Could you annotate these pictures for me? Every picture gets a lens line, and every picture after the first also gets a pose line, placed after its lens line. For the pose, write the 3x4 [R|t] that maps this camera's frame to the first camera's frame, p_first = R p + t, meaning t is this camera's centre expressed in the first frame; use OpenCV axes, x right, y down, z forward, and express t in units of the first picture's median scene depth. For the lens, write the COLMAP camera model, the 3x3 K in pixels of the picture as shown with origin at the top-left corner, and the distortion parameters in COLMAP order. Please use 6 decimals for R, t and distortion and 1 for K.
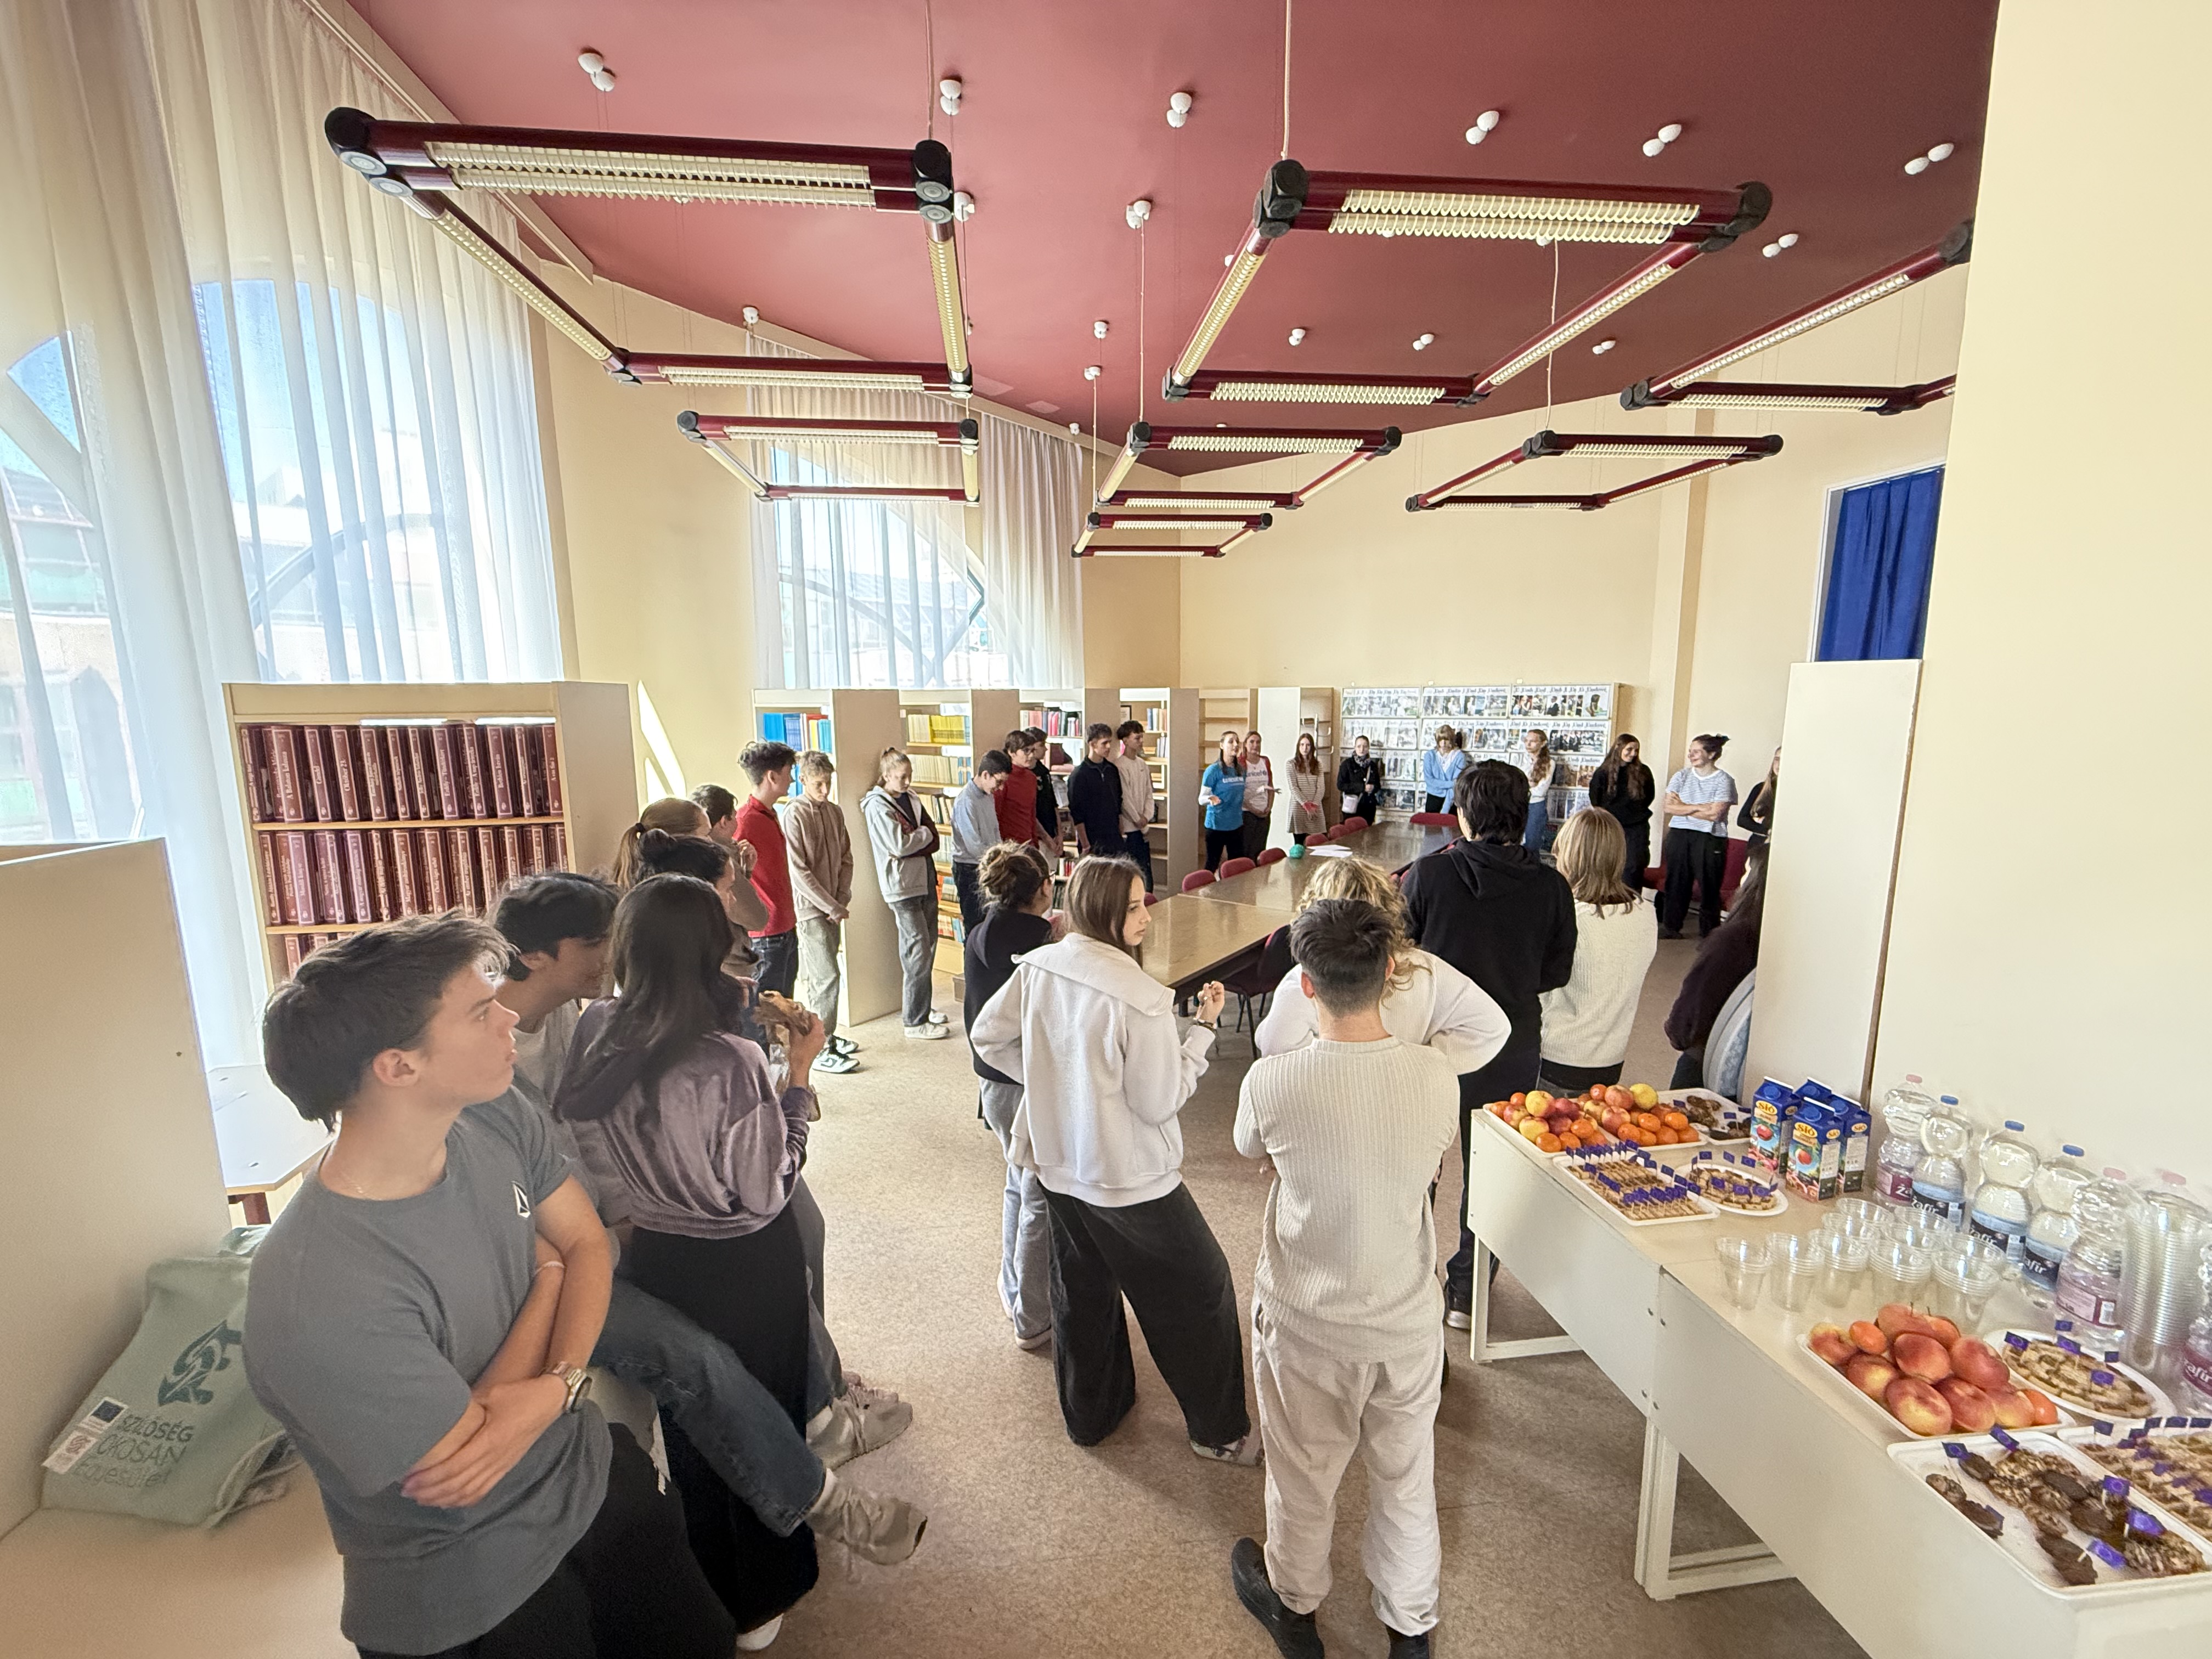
lens RADIAL K [[883.6, 0, 1106.0], [0, 883.6, 829.5], [0, 0, 1]] dist [0.001236, 0.000015]
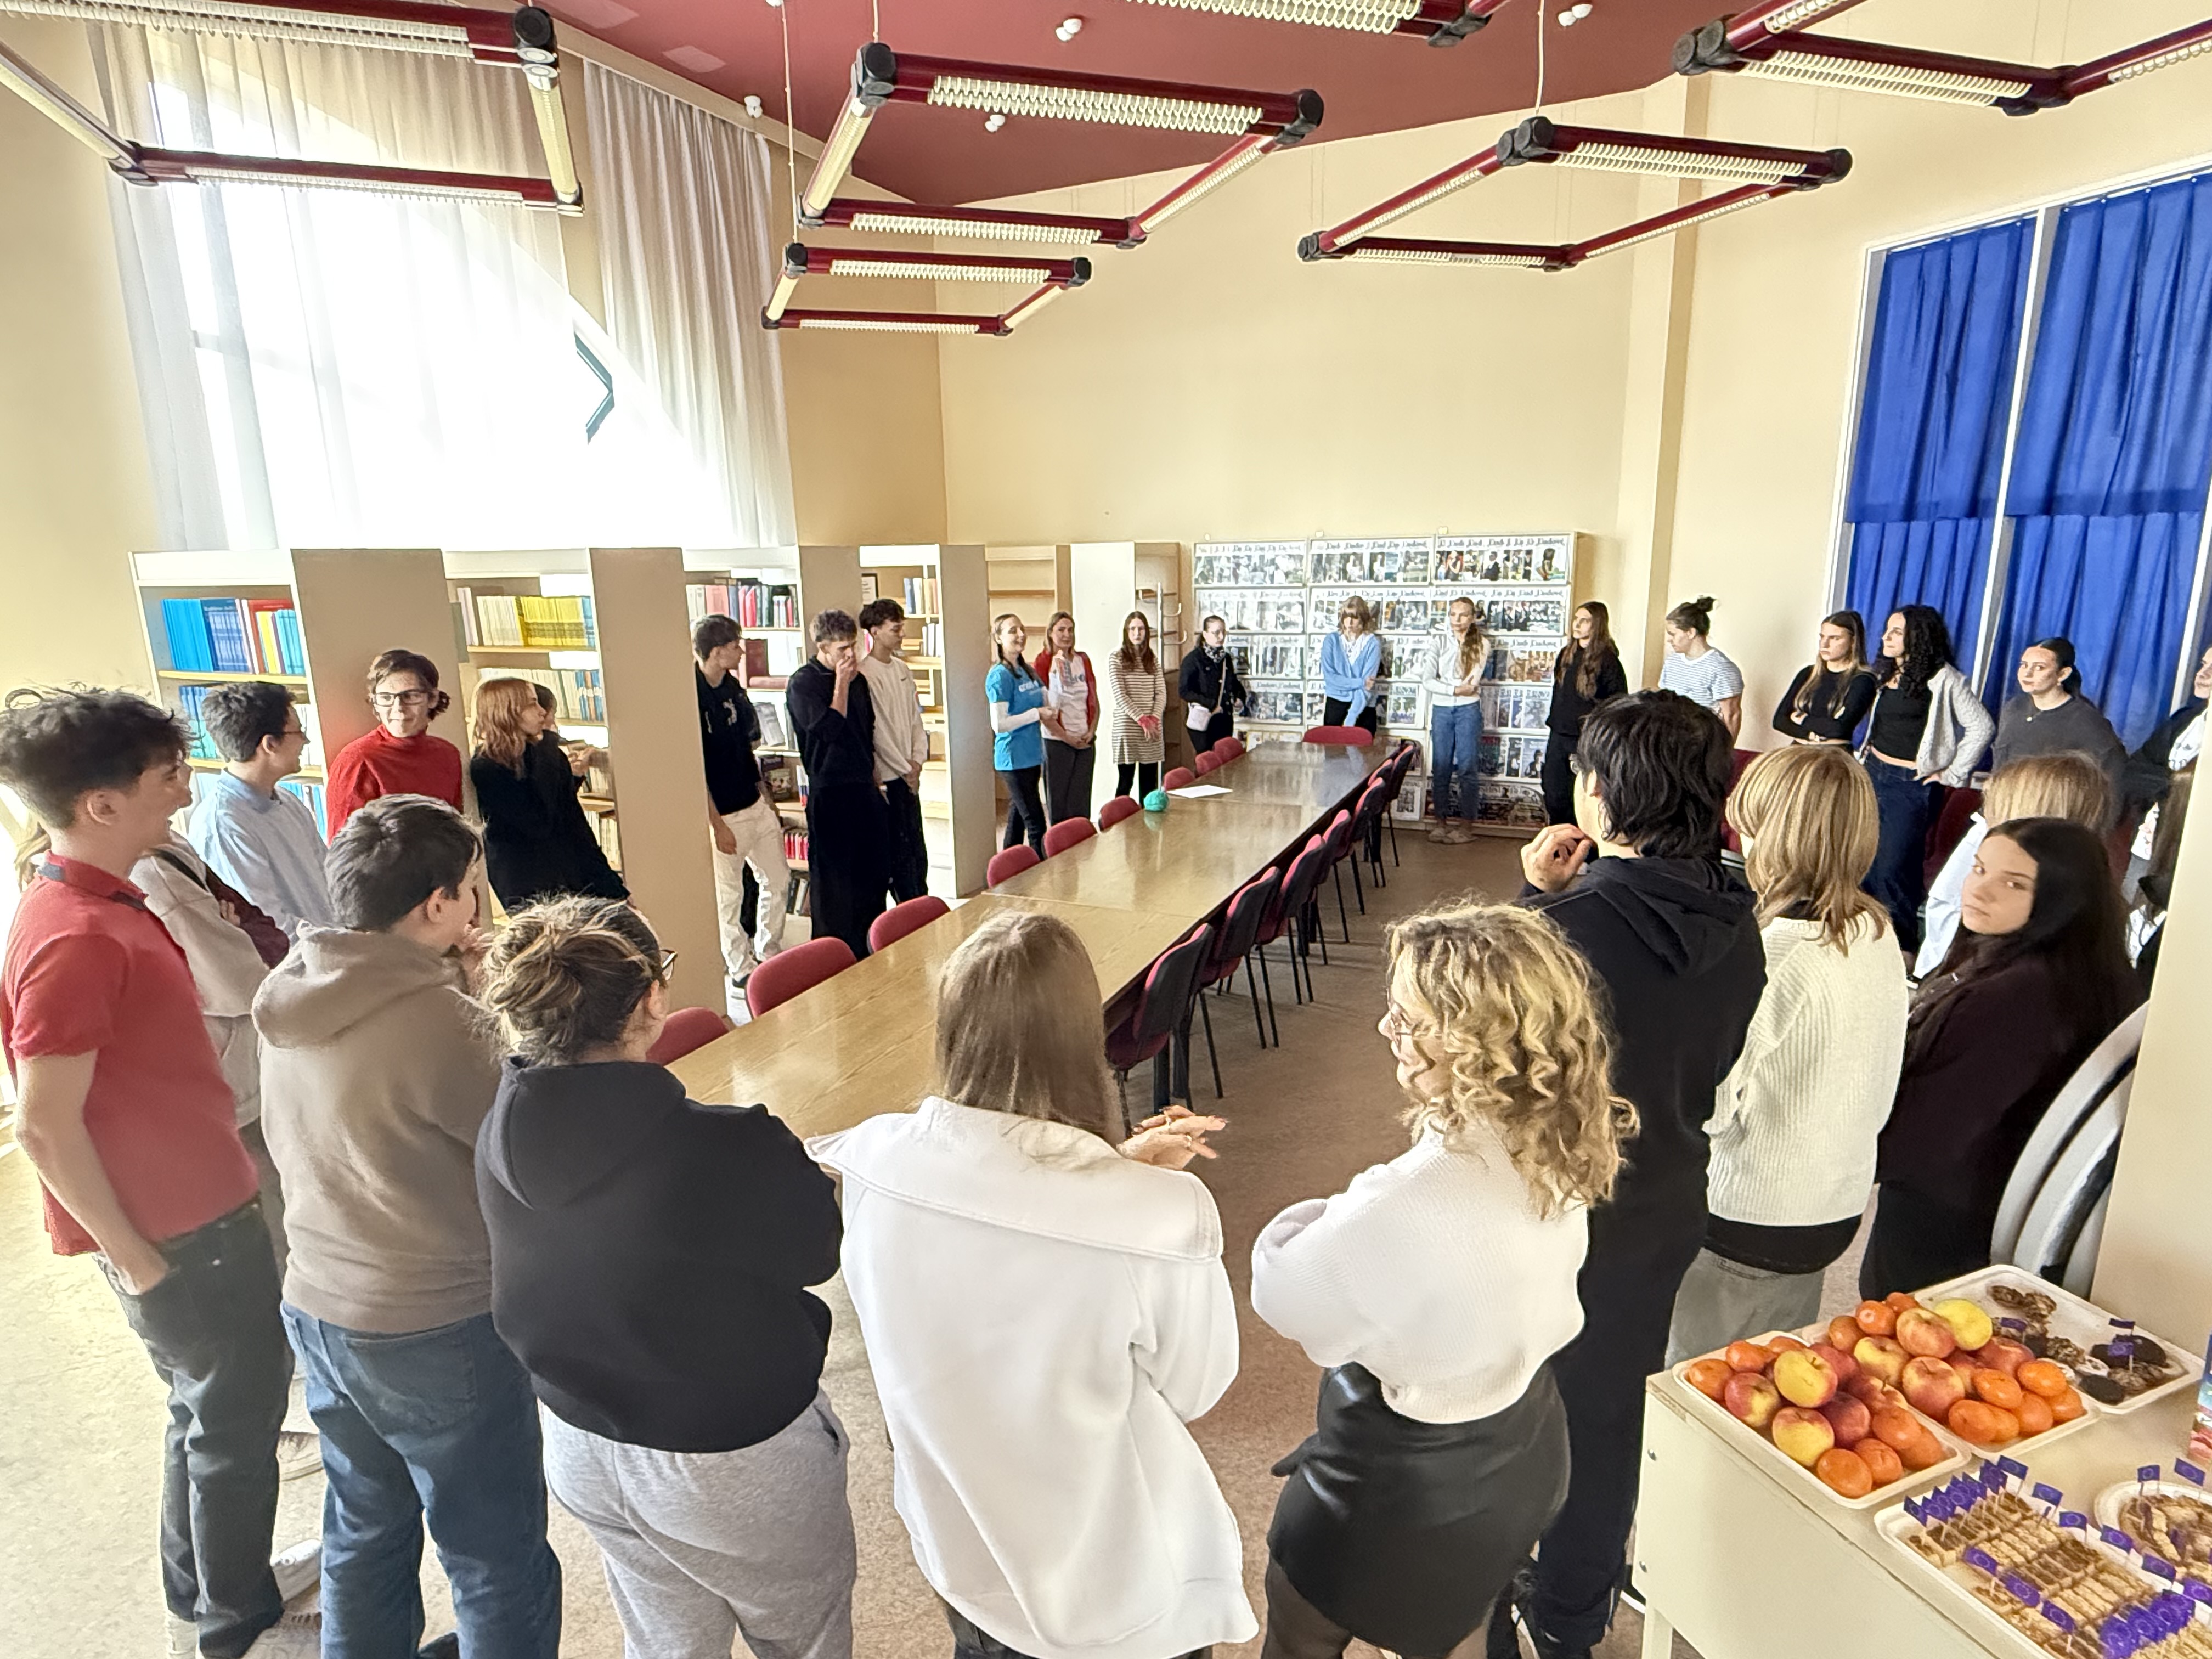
lens RADIAL K [[1210.4, 0, 1106.0], [0, 1210.4, 829.5], [0, 0, 1]] dist [0.001357, 0.000085]
pose [[0.975832, -0.058489, 0.210551, -0.004344], [0.043615, 0.996258, 0.074614, -0.018656], [-0.214127, -0.063627, 0.974731, 0.131294]]
